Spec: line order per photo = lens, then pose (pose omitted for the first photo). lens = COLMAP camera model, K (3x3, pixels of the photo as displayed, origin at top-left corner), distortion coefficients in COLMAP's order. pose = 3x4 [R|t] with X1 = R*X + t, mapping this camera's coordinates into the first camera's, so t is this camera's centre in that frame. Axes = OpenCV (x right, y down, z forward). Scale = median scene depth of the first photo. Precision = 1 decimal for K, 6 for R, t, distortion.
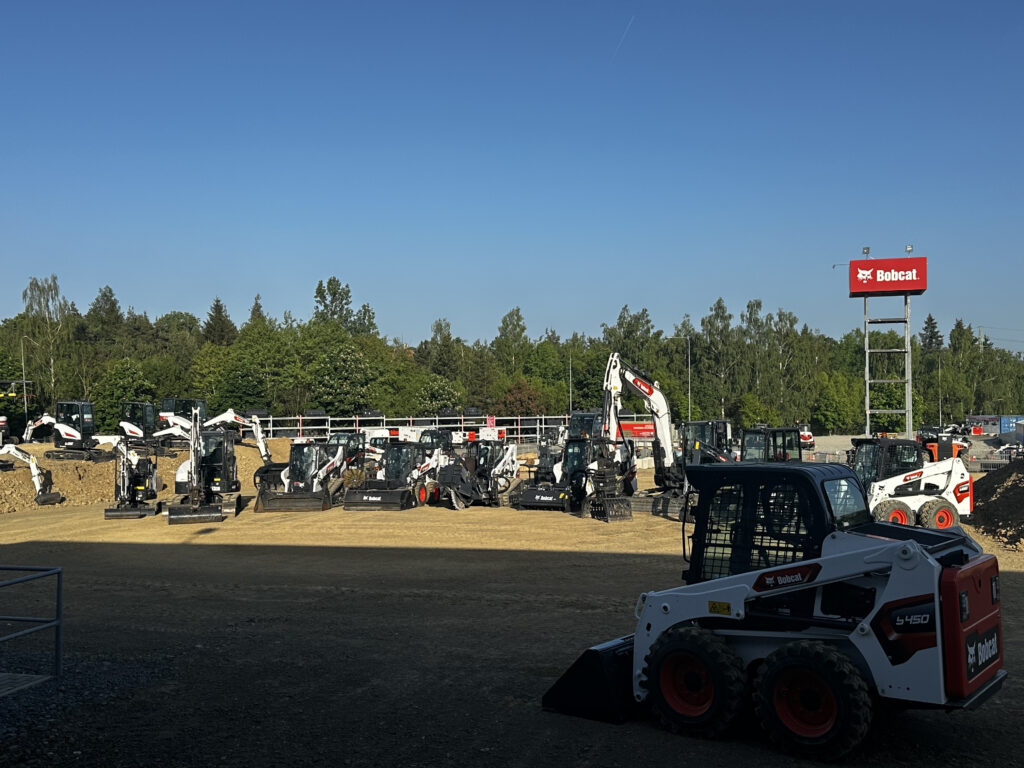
lens RADIAL K [[975.1, 0, 512.0], [0, 975.1, 384.0], [0, 0, 1]] dist [0.154821, -0.308886]
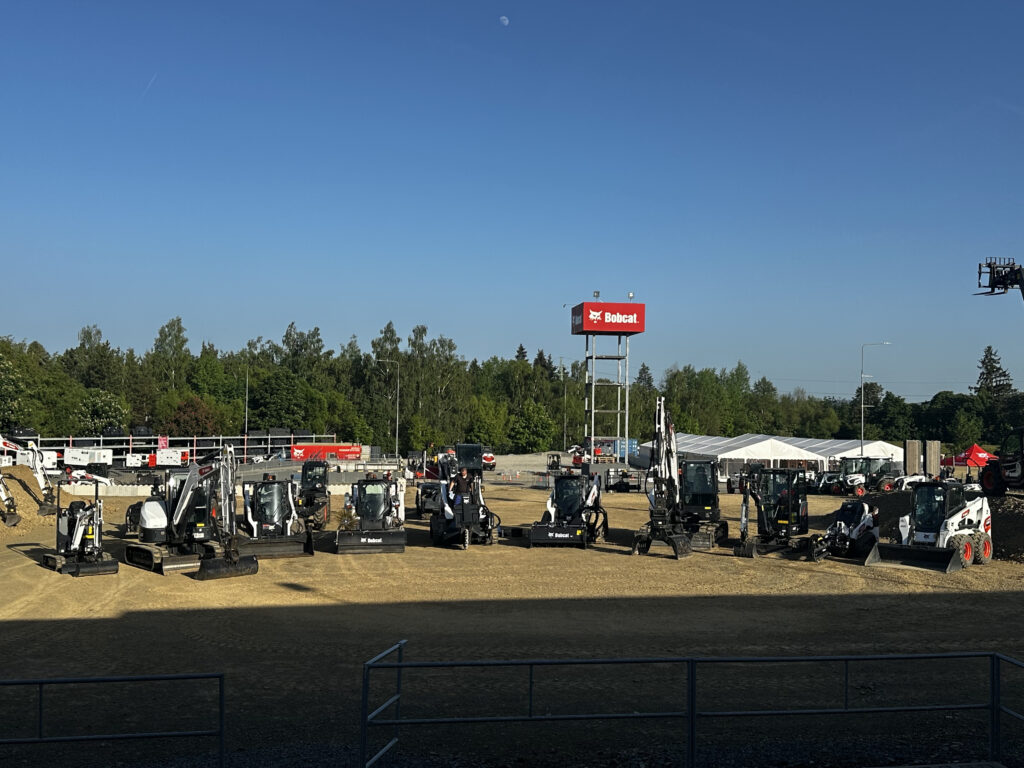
lens RADIAL K [[975.1, 0, 512.0], [0, 975.1, 384.0], [0, 0, 1]] dist [0.154821, -0.308886]
pose [[0.909682, 0.032500, 0.414033, -0.113164], [-0.025913, 0.999433, -0.021518, -0.004511], [-0.414497, 0.008846, 0.910008, 0.023474]]
